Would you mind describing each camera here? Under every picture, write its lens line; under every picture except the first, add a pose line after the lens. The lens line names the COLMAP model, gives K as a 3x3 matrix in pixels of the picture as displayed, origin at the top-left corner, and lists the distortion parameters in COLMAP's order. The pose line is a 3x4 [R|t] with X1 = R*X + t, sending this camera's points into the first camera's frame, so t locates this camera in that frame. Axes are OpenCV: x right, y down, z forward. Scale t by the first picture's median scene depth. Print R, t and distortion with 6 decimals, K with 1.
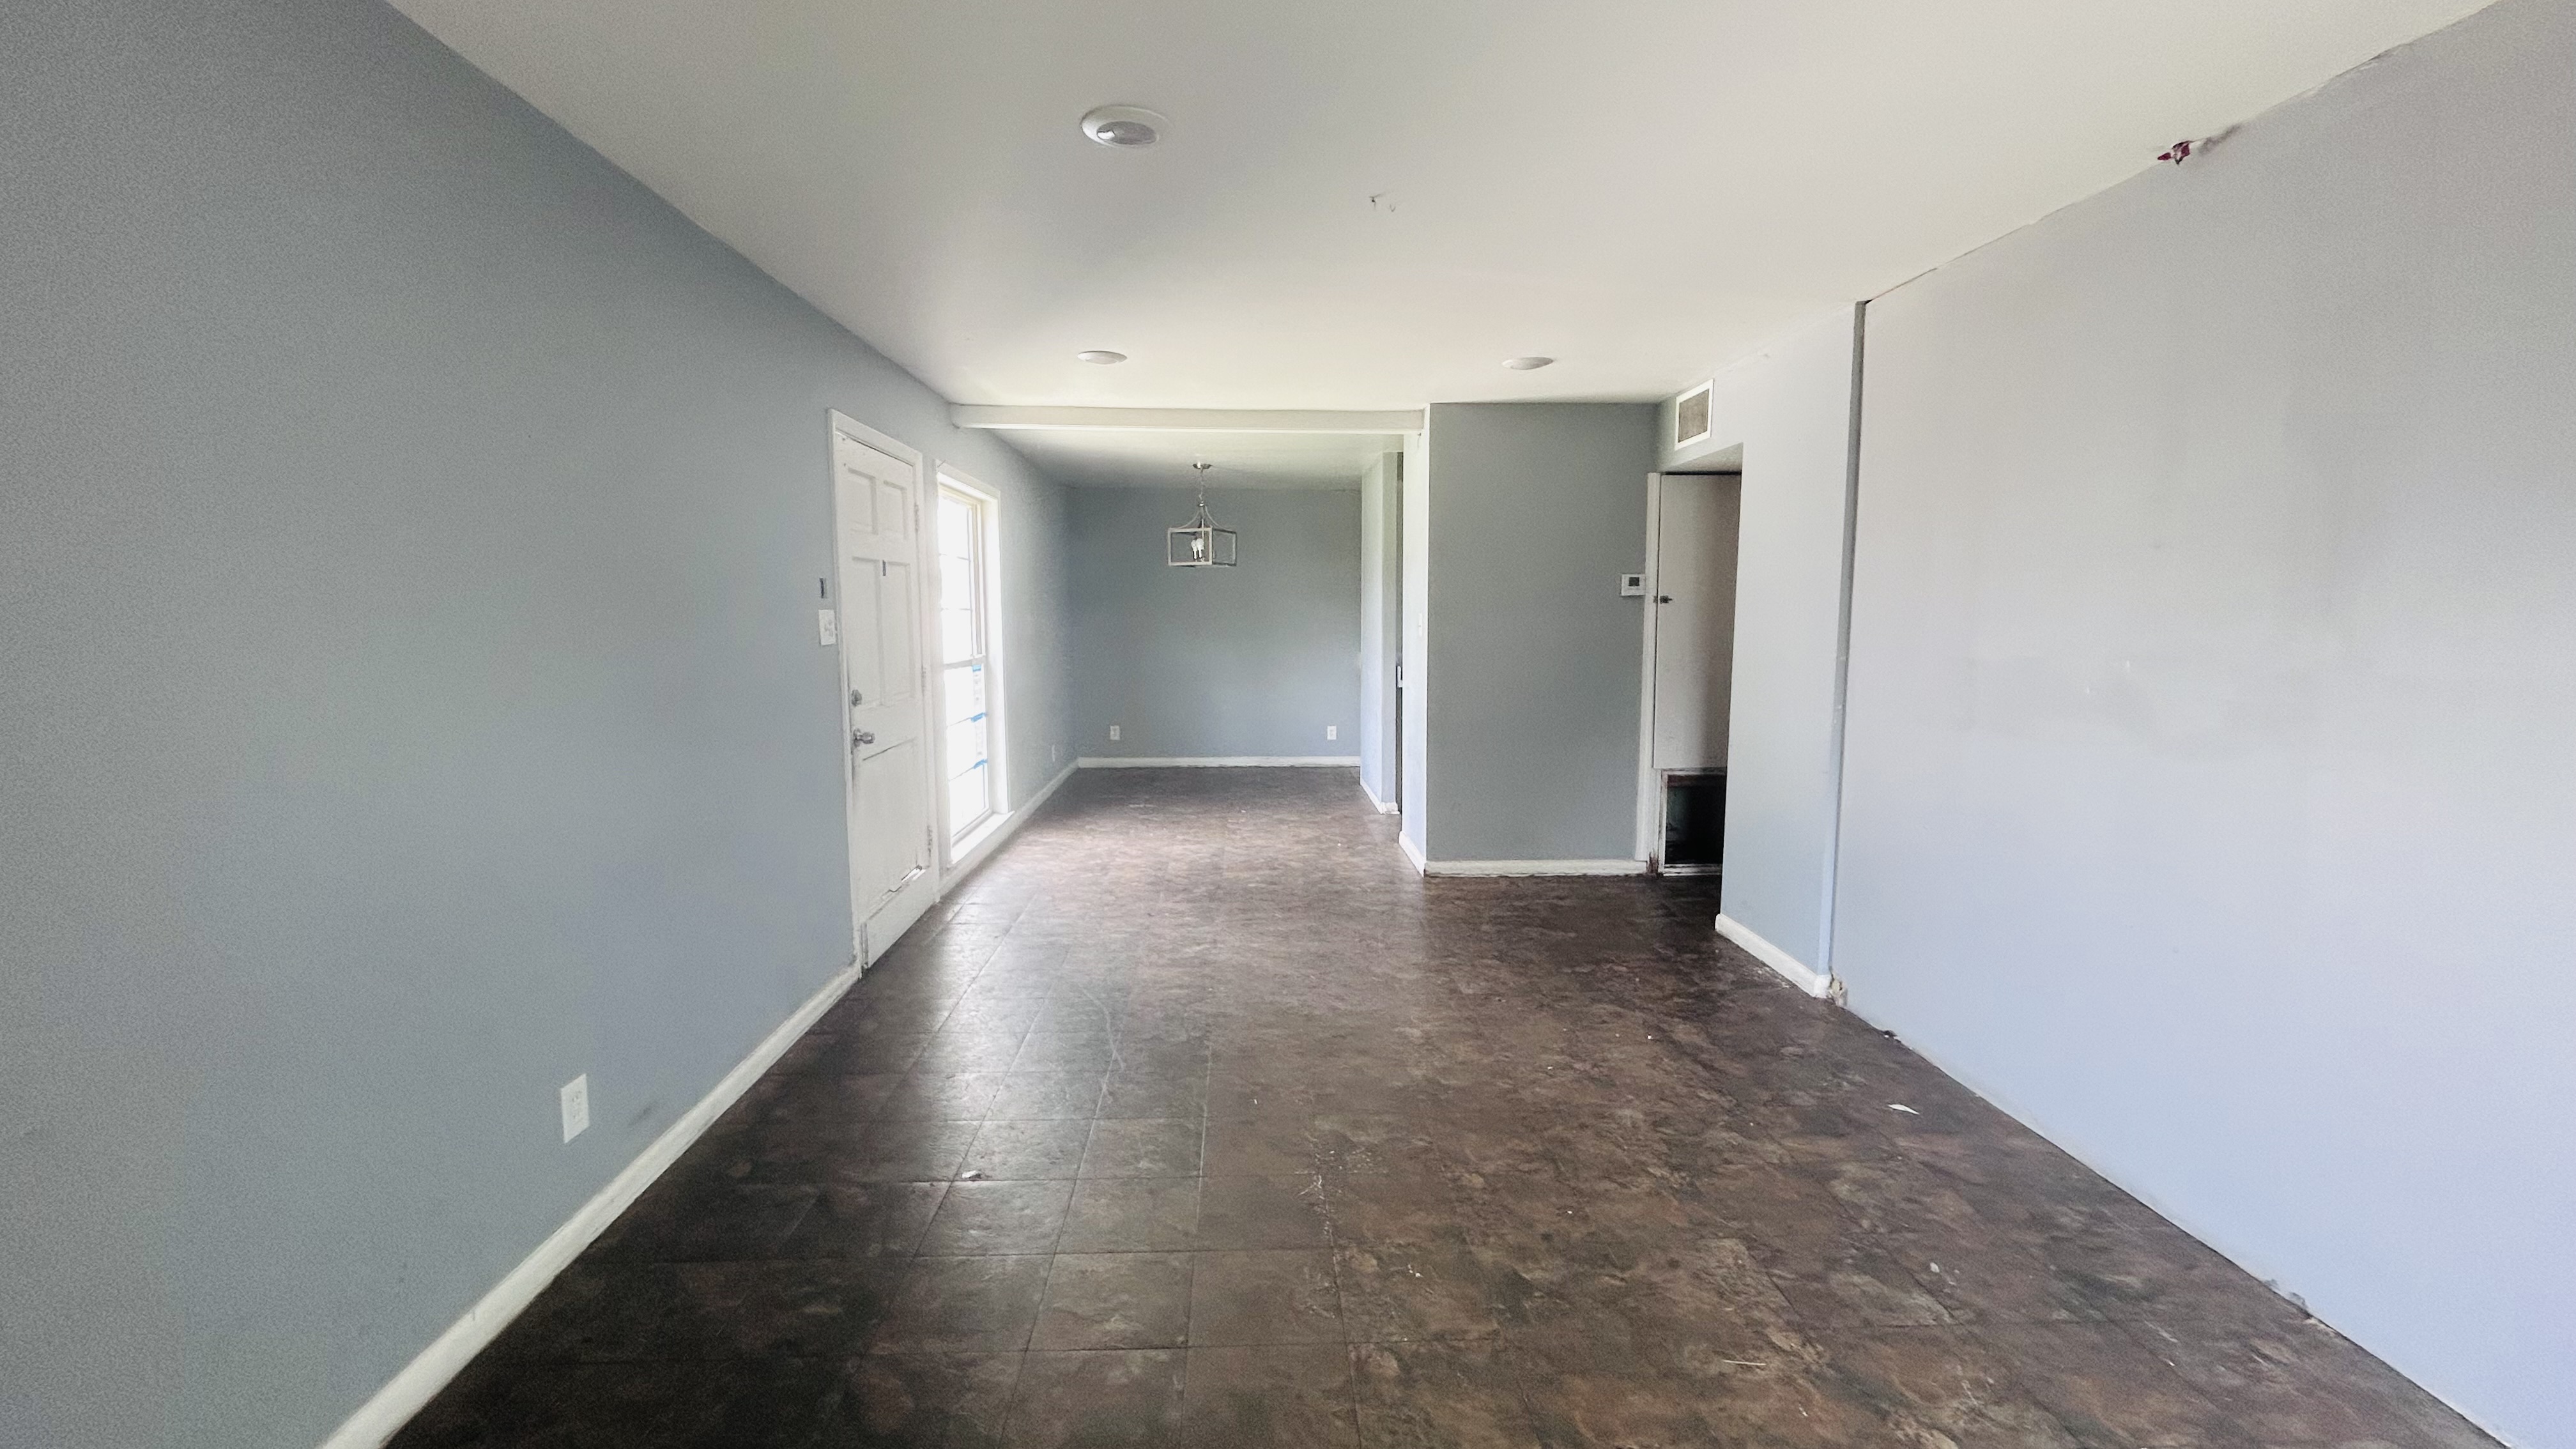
lens RADIAL K [[1044.5, 0, 1288.0], [0, 1044.5, 724.5], [0, 0, 1]] dist [-0.000763, -0.000092]
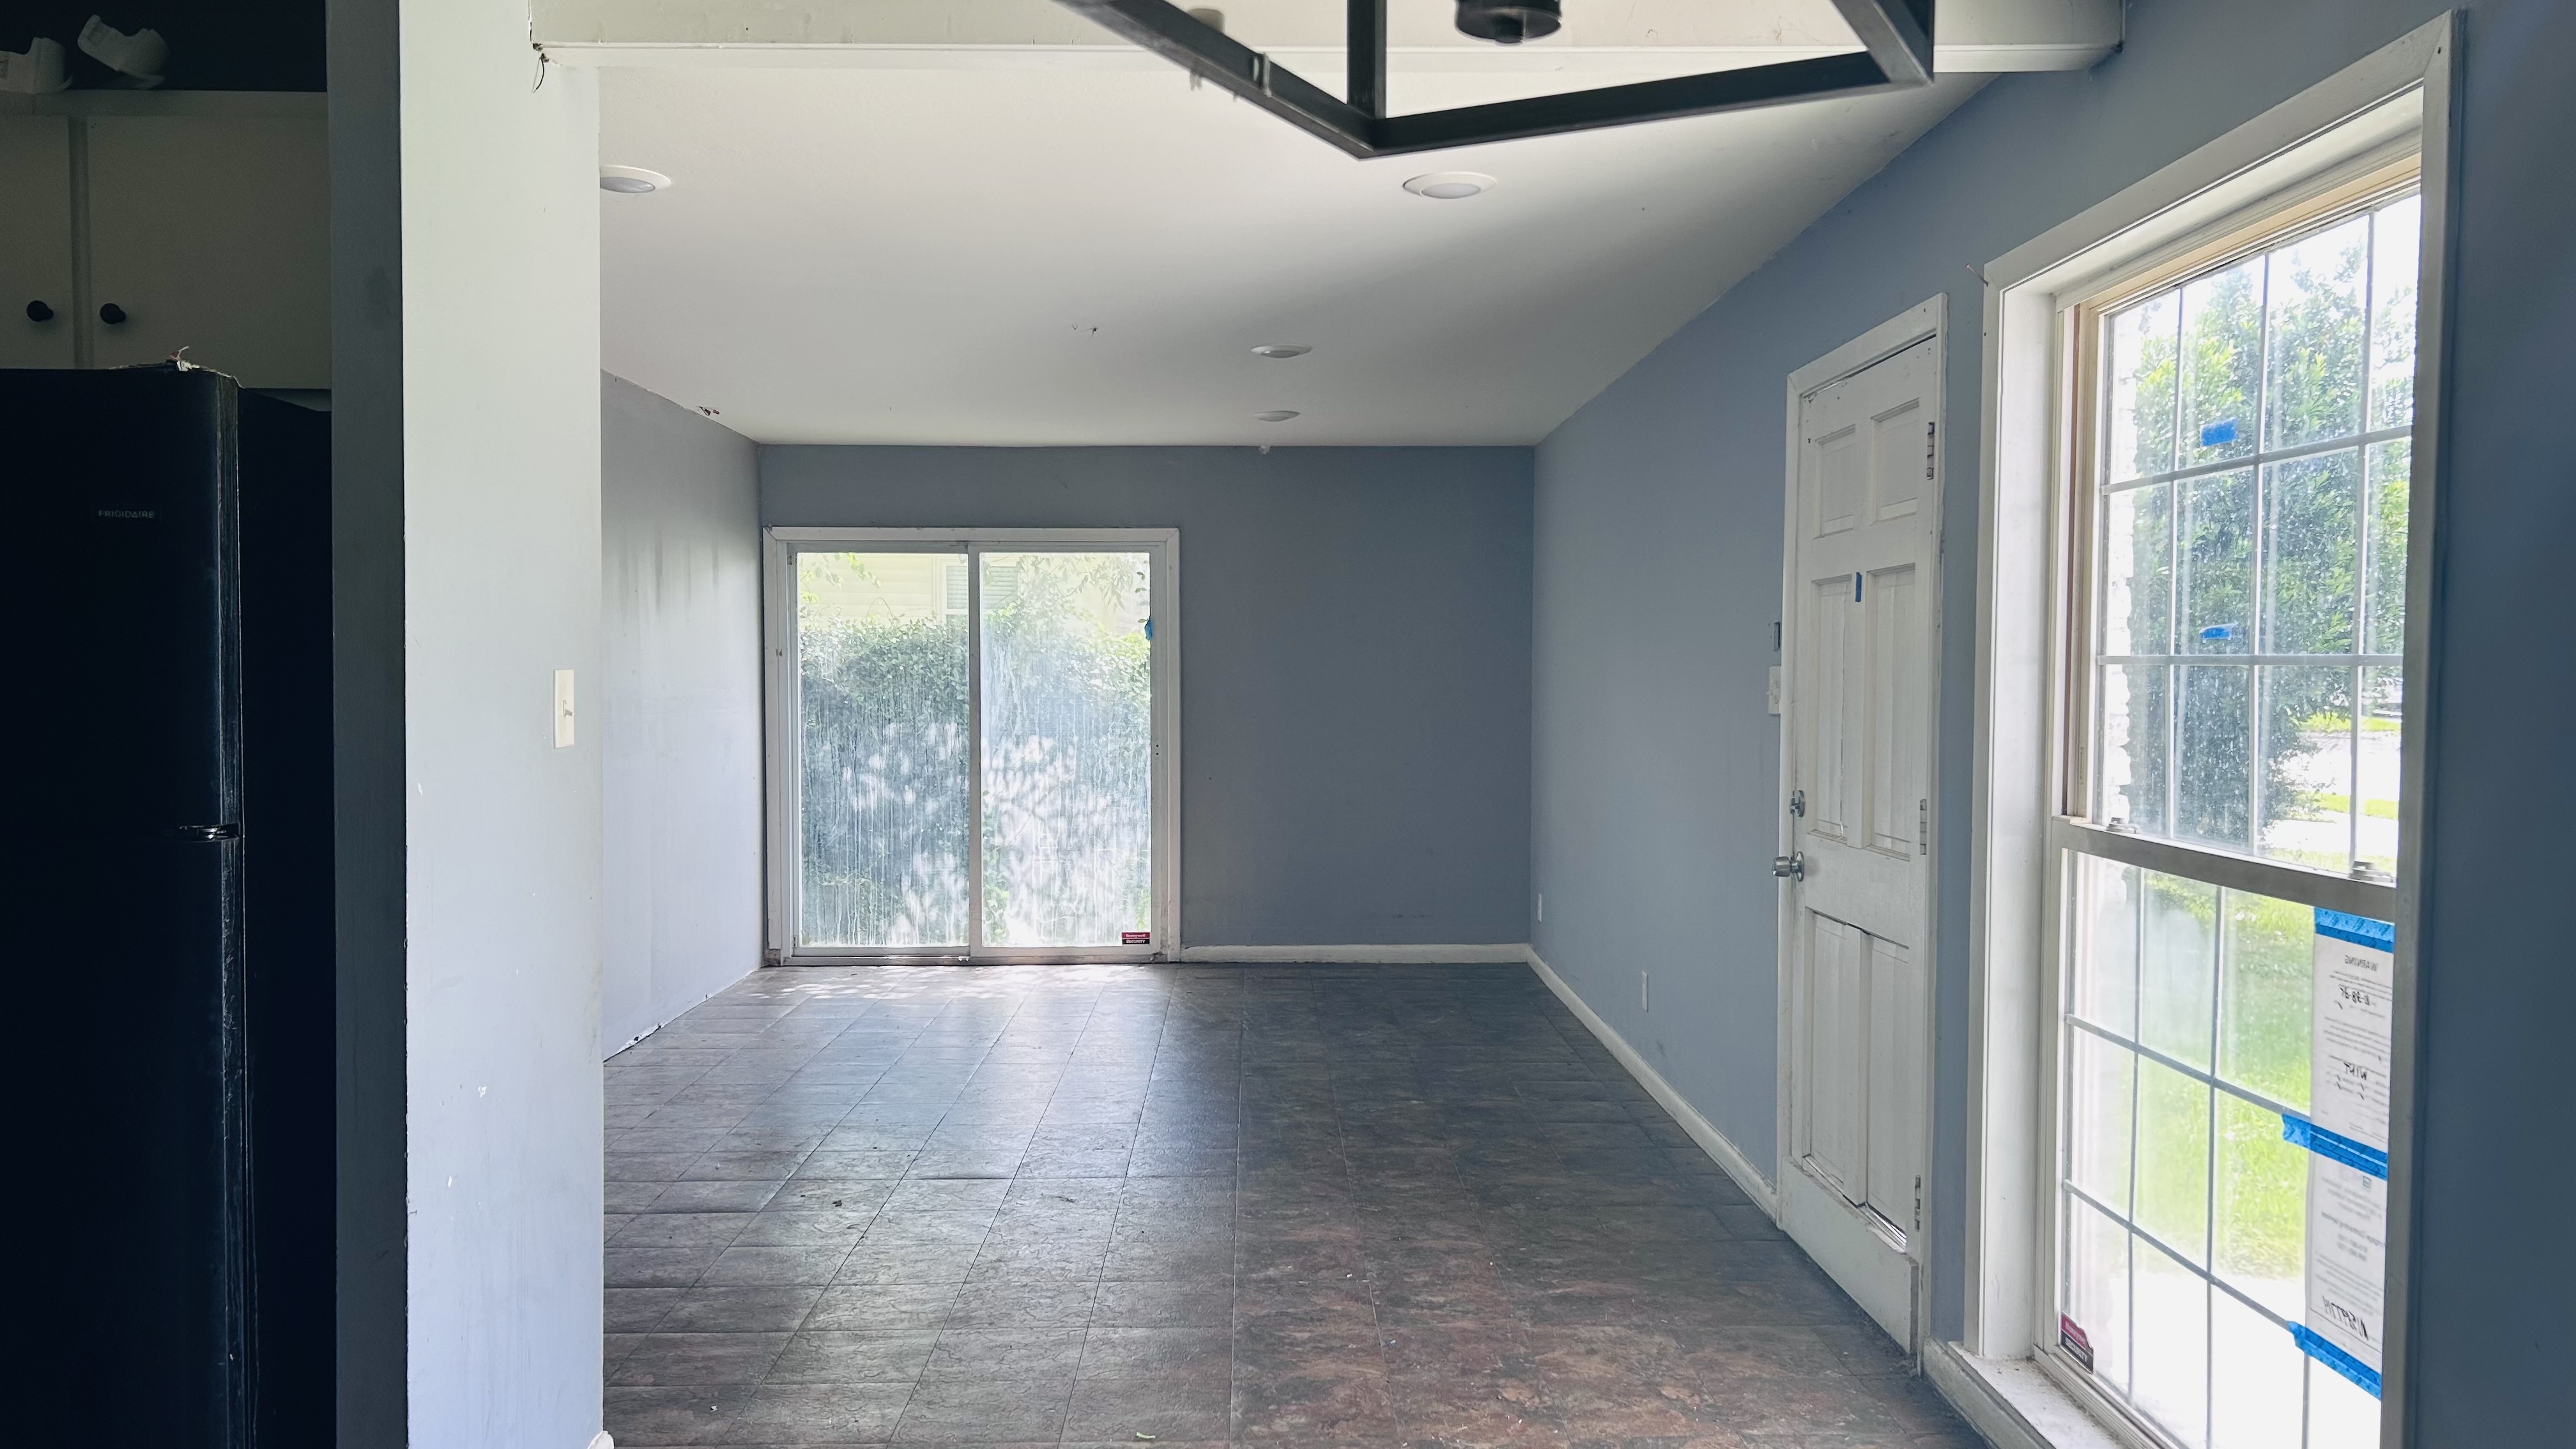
lens RADIAL K [[1969.6, 0, 1288.0], [0, 1969.6, 724.5], [0, 0, 1]] dist [0.000042, -0.000020]
pose [[-0.999700, -0.002891, 0.024311, -0.119120], [0.000591, 0.989869, 0.141985, -0.218664], [-0.024475, 0.141957, -0.989570, 1.968119]]
